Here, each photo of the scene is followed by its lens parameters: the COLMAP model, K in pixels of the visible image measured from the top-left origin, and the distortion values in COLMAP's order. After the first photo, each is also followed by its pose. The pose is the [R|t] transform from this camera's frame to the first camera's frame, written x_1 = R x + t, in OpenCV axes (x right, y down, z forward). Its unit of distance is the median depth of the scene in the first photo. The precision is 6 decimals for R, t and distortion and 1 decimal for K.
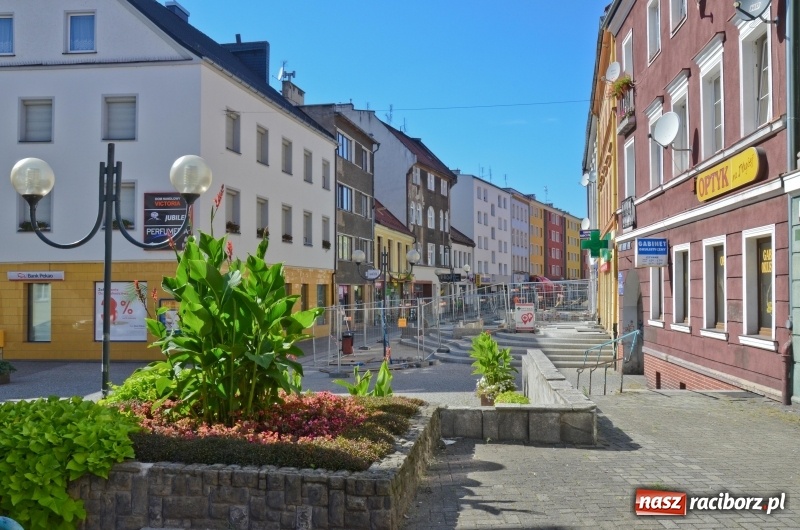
lens RADIAL K [[805.4, 0, 400.0], [0, 805.4, 265.0], [0, 0, 1]] dist [-0.007974, 0.000036]
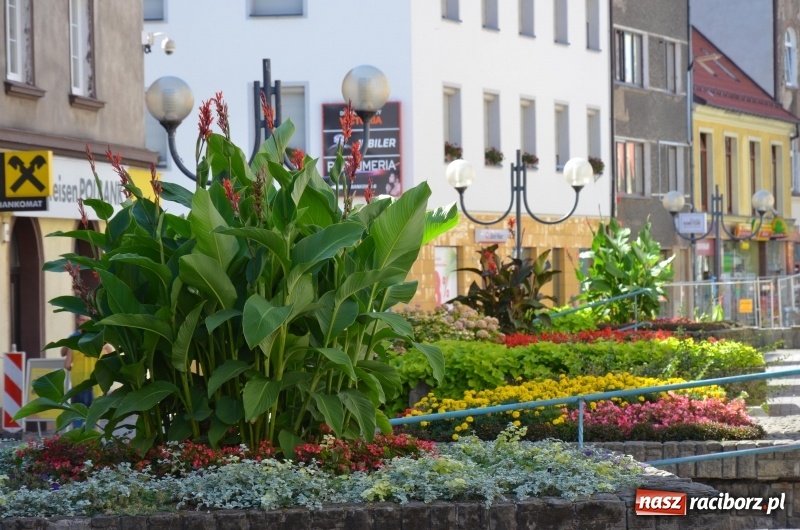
lens RADIAL K [[3087.4, 0, 402.8], [0, 3087.4, 321.8], [0, 0, 1]] dist [0.259341, 0.408541]
pose [[0.992549, -0.012083, -0.121245, 0.012273], [0.017890, 0.998738, 0.046920, -0.014474], [0.120525, -0.048740, 0.991513, -0.590764]]
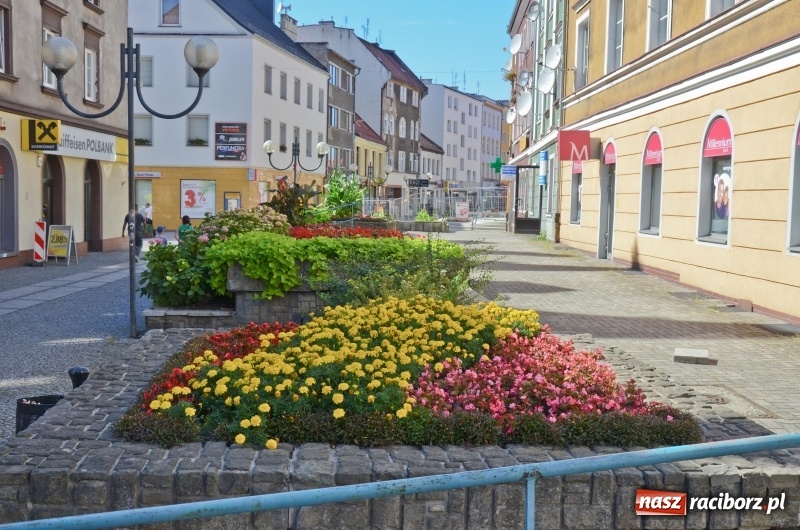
lens RADIAL K [[931.0, 0, 400.0], [0, 931.0, 265.0], [0, 0, 1]] dist [-0.015285, 0.025443]
pose [[0.999007, 0.023518, 0.037849, -0.010862], [-0.027346, 0.994200, 0.104011, -0.005859], [-0.035184, -0.104943, 0.993856, -0.358742]]
